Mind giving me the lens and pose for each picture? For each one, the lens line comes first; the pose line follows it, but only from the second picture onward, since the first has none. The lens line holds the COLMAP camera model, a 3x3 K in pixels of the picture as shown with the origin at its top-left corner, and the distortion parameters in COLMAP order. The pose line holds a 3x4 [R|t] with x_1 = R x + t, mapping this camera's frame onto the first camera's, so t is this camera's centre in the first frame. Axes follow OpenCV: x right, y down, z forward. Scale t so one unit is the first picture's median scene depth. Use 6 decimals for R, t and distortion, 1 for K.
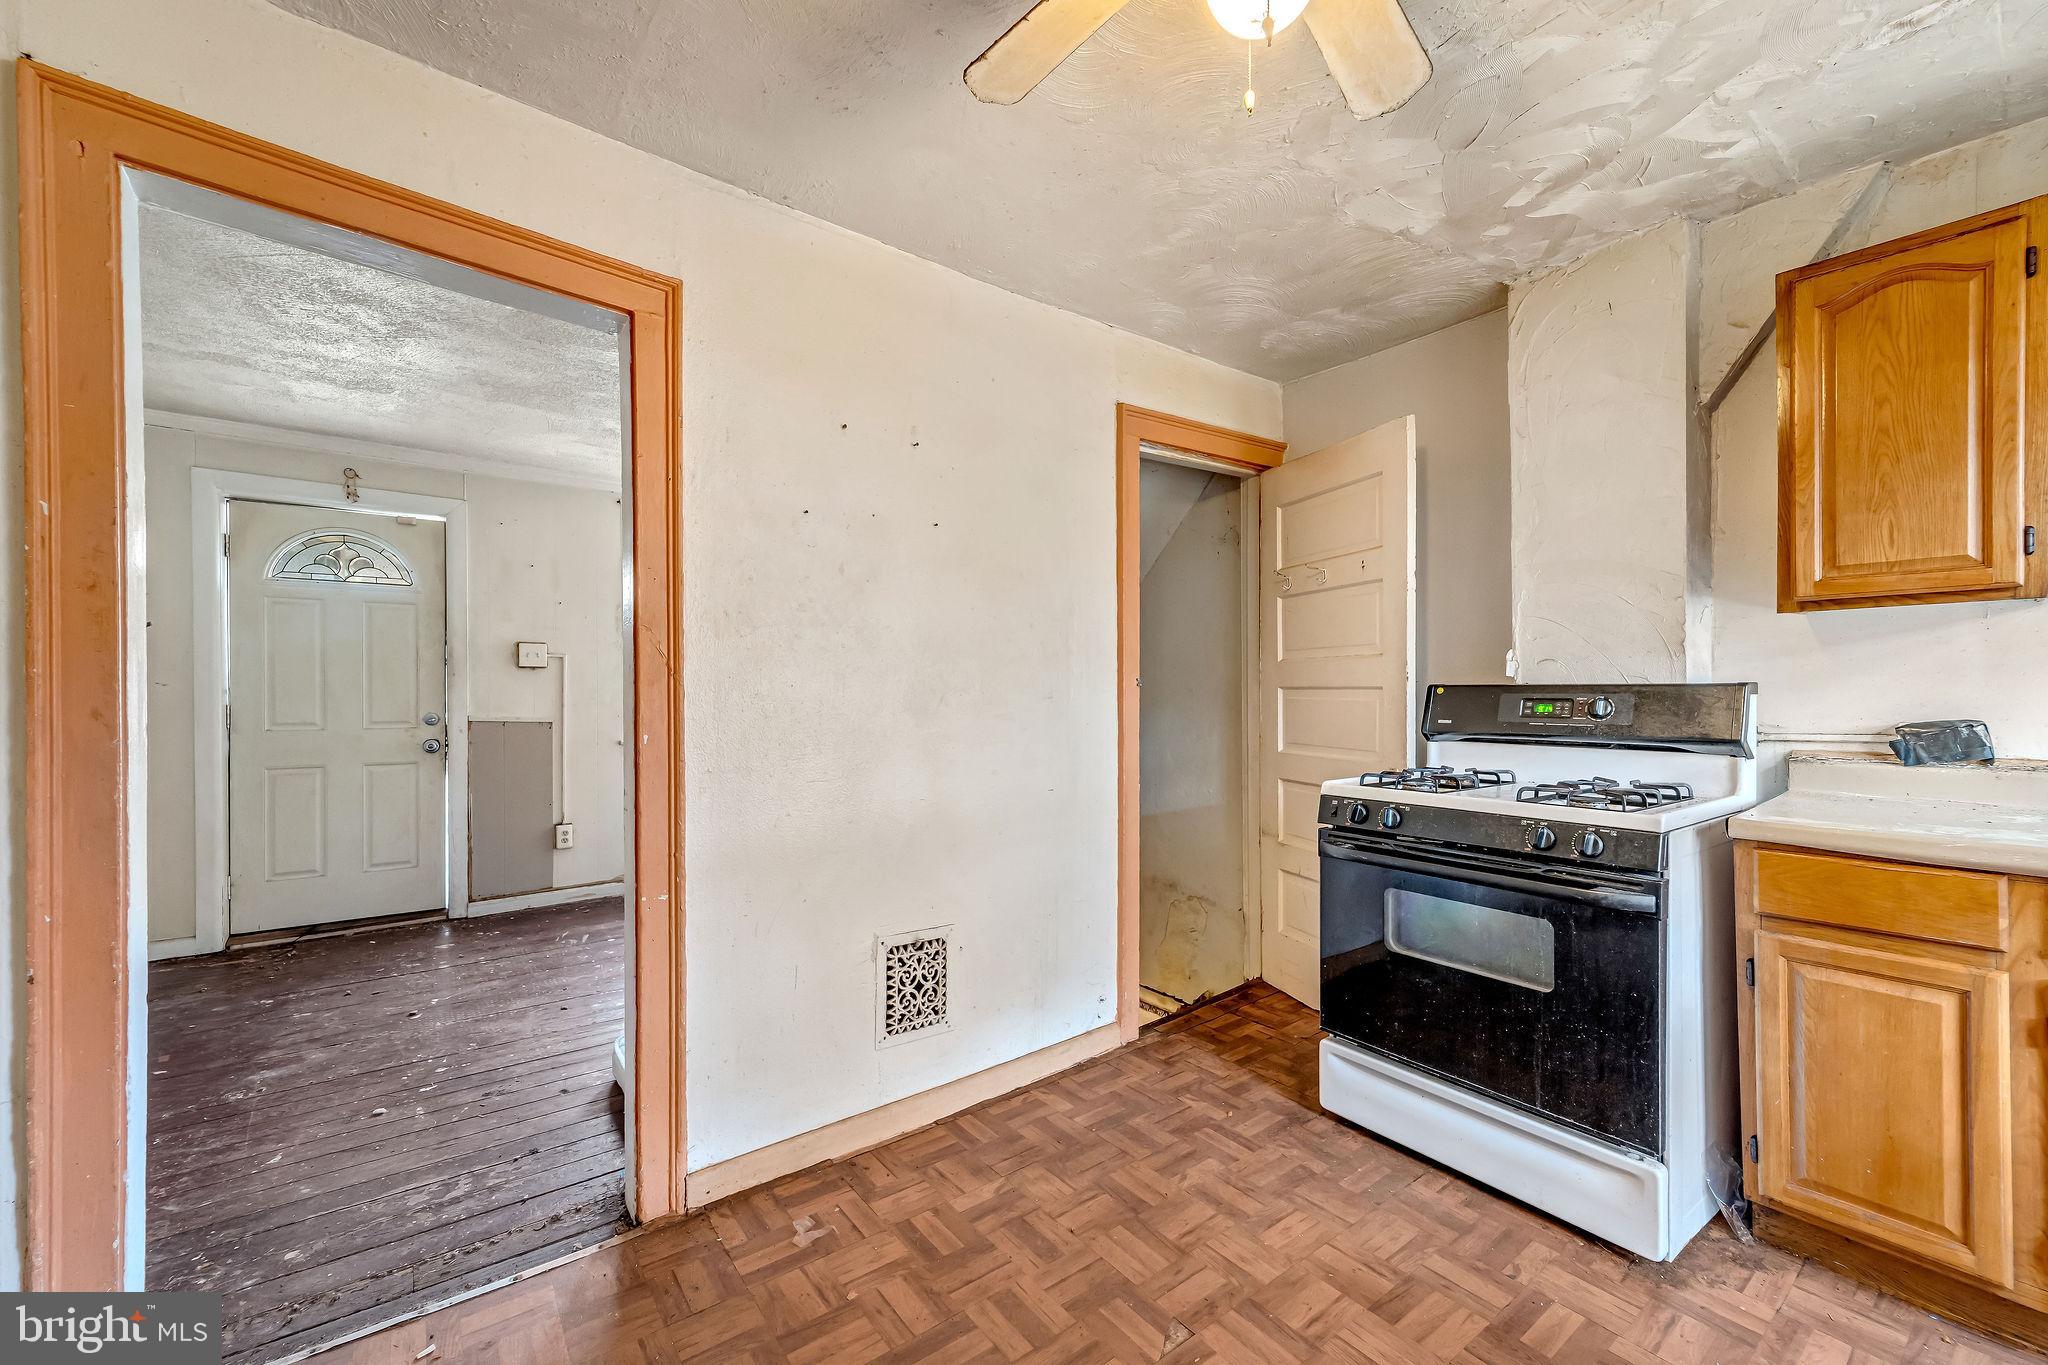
lens RADIAL K [[809.5, 0, 1035.6], [0, 809.5, 698.9], [0, 0, 1]] dist [0.000700, -0.000198]
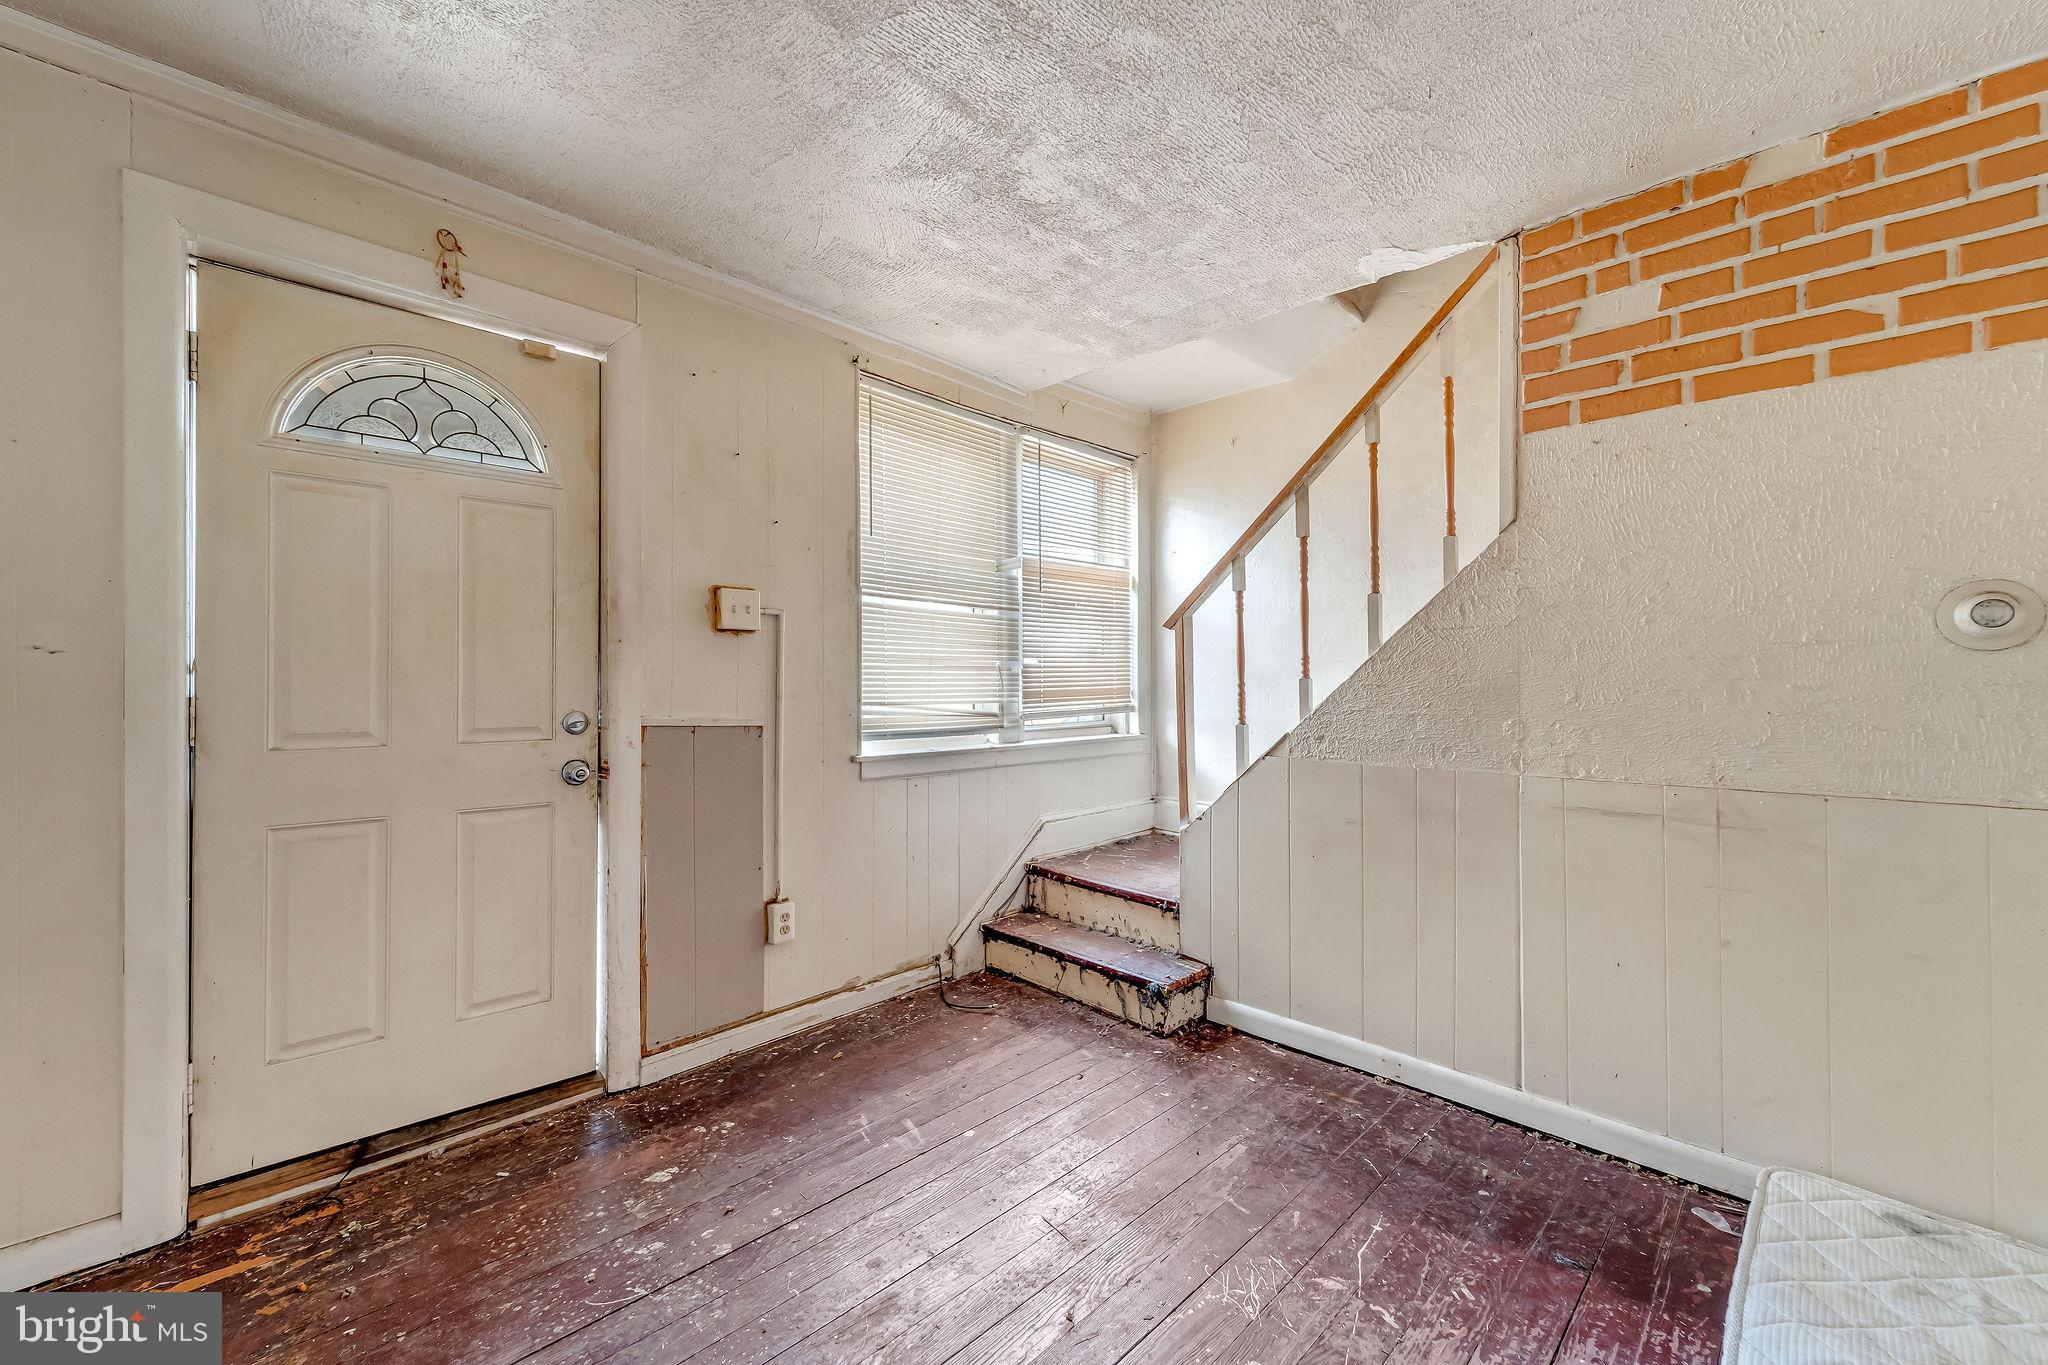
lens RADIAL K [[824.5, 0, 1024.0], [0, 824.5, 682.5], [0, 0, 1]] dist [0.002016, -0.000311]
pose [[0.992206, 0.002795, 0.124581, -0.553984], [-0.002031, 0.999978, -0.006260, 0.000844], [-0.124596, 0.005958, 0.992190, 0.445767]]
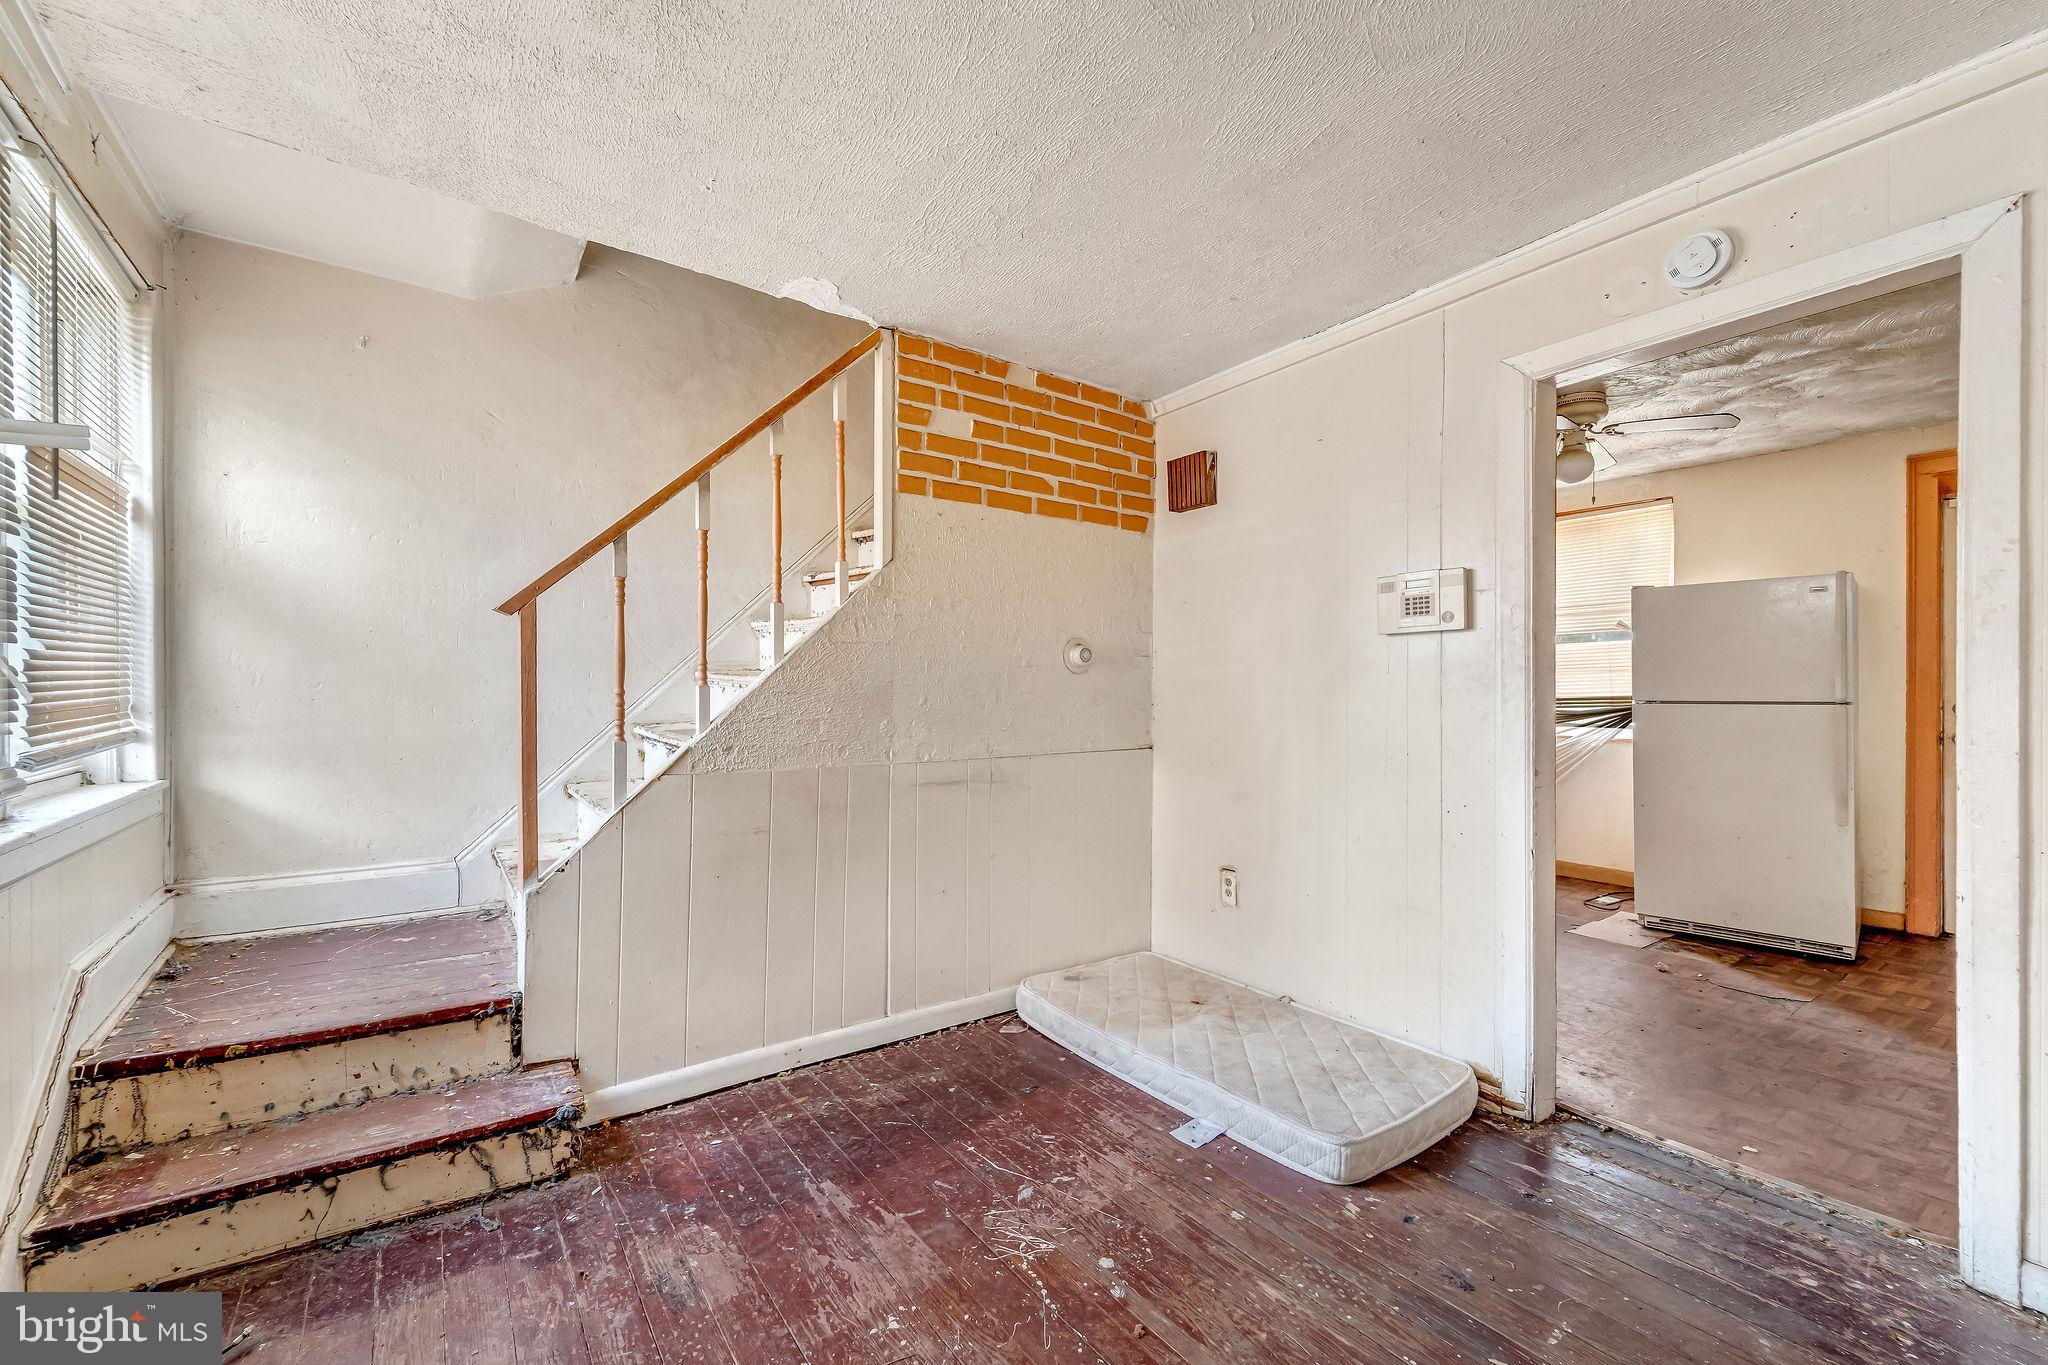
lens RADIAL K [[824.1, 0, 1024.6], [0, 824.1, 690.0], [0, 0, 1]] dist [0.001277, -0.000035]
pose [[0.044200, -0.000842, 0.999022, -0.843680], [0.003602, 0.999993, 0.000683, -0.003226], [-0.999016, 0.003568, 0.044202, 0.816646]]
